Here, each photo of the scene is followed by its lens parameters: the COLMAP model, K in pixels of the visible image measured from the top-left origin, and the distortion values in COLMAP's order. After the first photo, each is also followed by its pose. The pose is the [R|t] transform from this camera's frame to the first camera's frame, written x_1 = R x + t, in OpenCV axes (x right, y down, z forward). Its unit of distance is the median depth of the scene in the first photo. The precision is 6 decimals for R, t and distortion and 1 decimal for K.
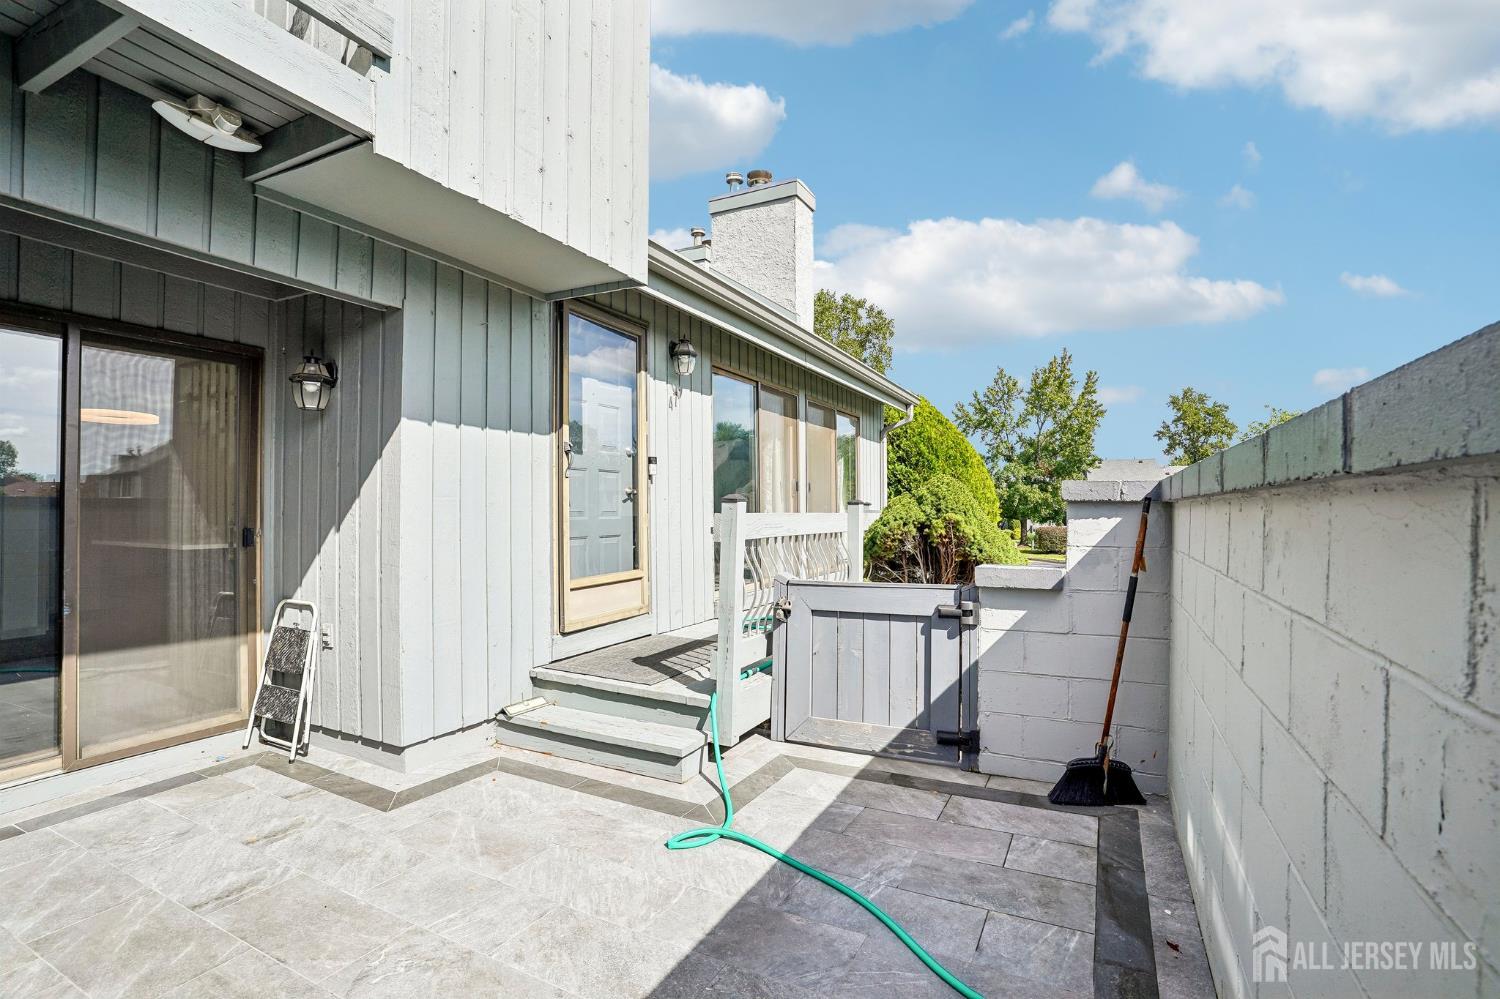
lens RADIAL K [[696.3, 0, 747.5], [0, 696.3, 494.2], [0, 0, 1]] dist [-0.089462, 0.041409]
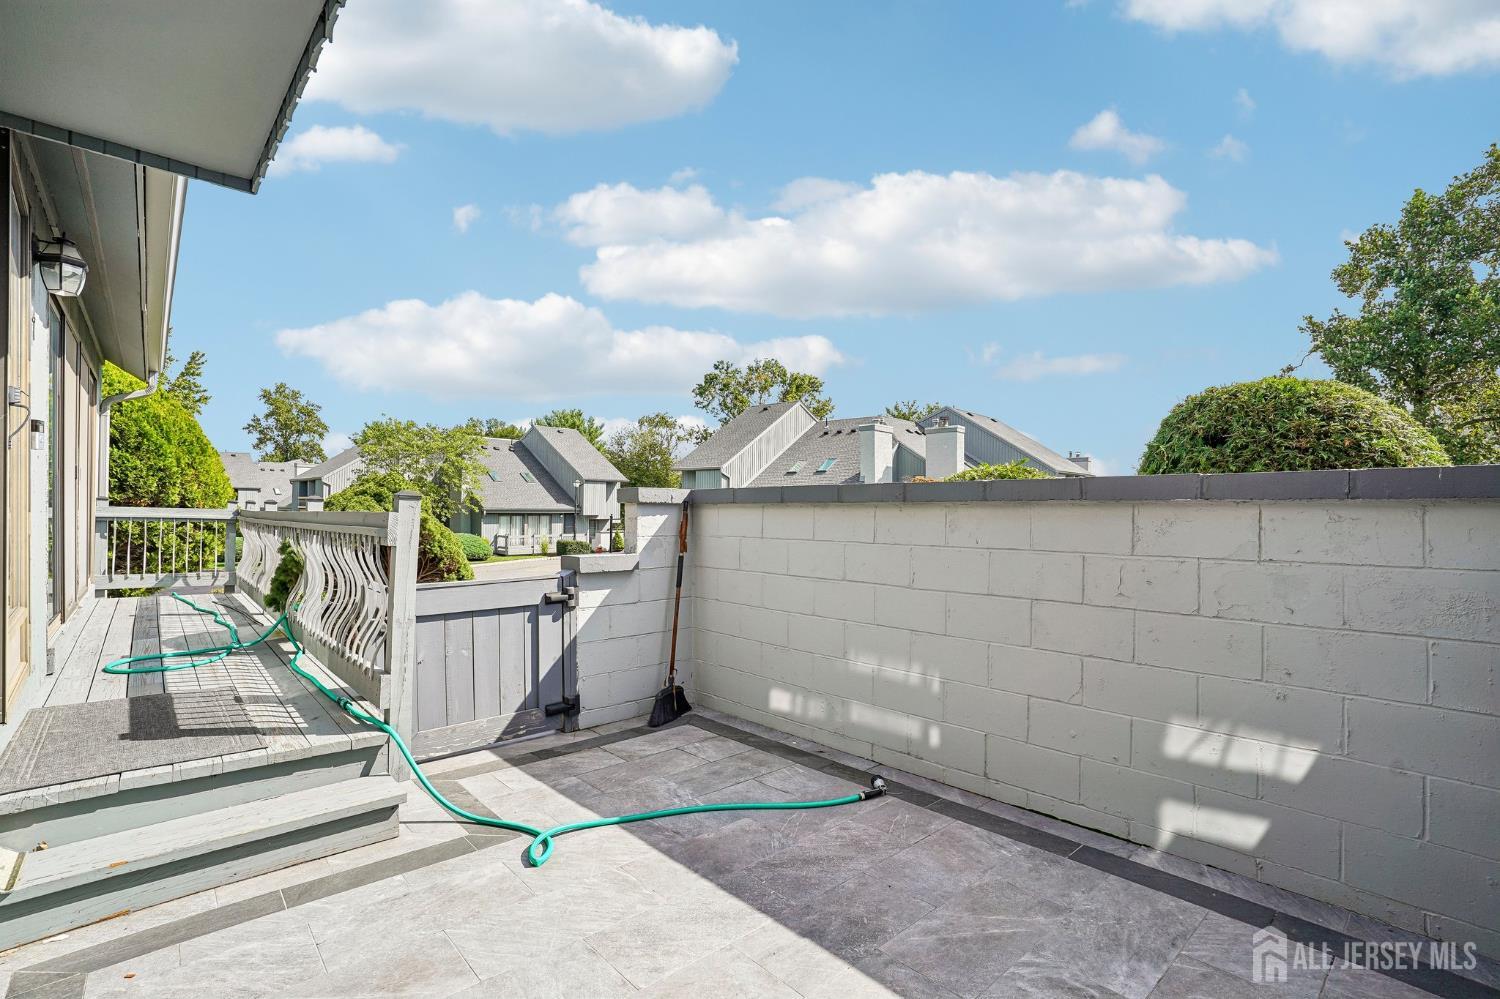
lens RADIAL K [[693.8, 0, 754.7], [0, 693.8, 497.5], [0, 0, 1]] dist [-0.083664, 0.033250]
pose [[0.352267, 0.016982, 0.935745, -0.678579], [-0.024852, 0.999653, -0.008786, 0.005842], [-0.935570, -0.020160, 0.352567, 0.300376]]
